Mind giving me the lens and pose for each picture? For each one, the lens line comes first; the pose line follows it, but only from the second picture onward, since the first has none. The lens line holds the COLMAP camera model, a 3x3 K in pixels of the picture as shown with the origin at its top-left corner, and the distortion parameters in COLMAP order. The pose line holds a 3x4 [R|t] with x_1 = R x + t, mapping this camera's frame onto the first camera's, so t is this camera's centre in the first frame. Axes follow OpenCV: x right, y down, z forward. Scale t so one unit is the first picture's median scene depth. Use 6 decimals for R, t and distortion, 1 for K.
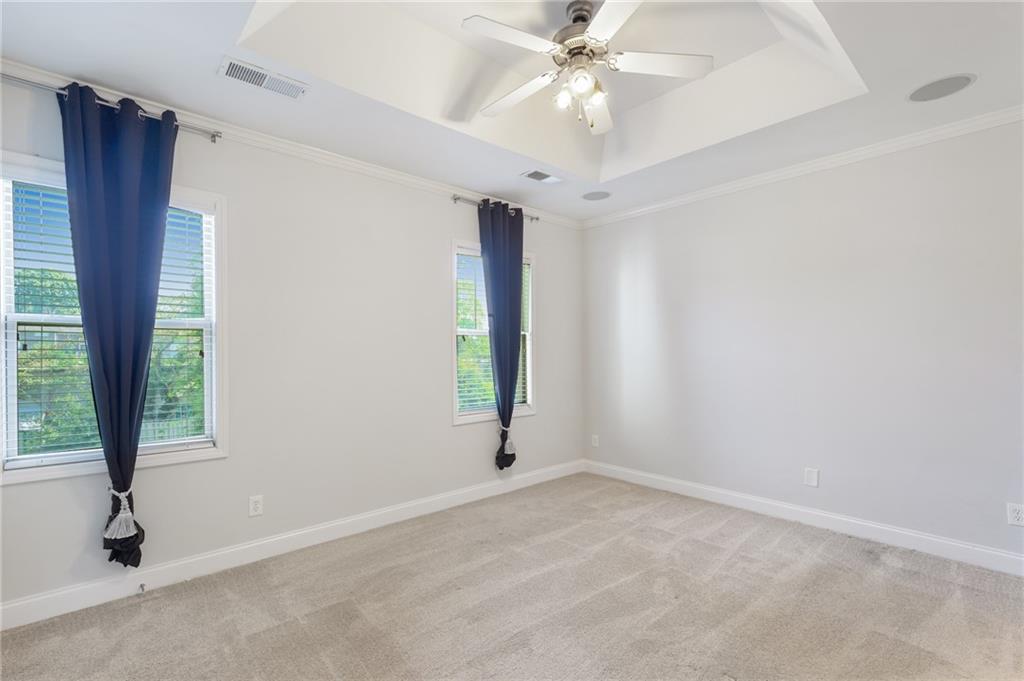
lens RADIAL K [[469.1, 0, 512.3], [0, 469.1, 347.8], [0, 0, 1]] dist [0.009494, -0.002131]
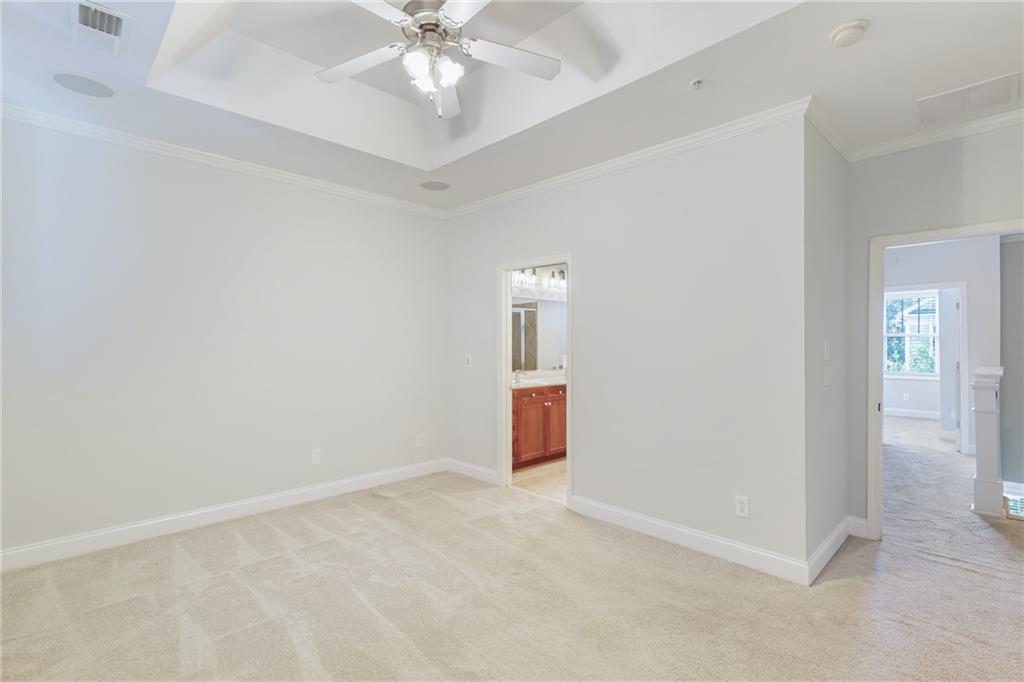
lens RADIAL K [[469.1, 0, 511.4], [0, 469.1, 341.1], [0, 0, 1]] dist [0.009494, -0.002131]
pose [[-0.032360, 0.010680, 0.999419, -0.575300], [-0.005212, 0.999928, -0.010854, 0.003793], [-0.999463, -0.005560, -0.032302, 0.628329]]
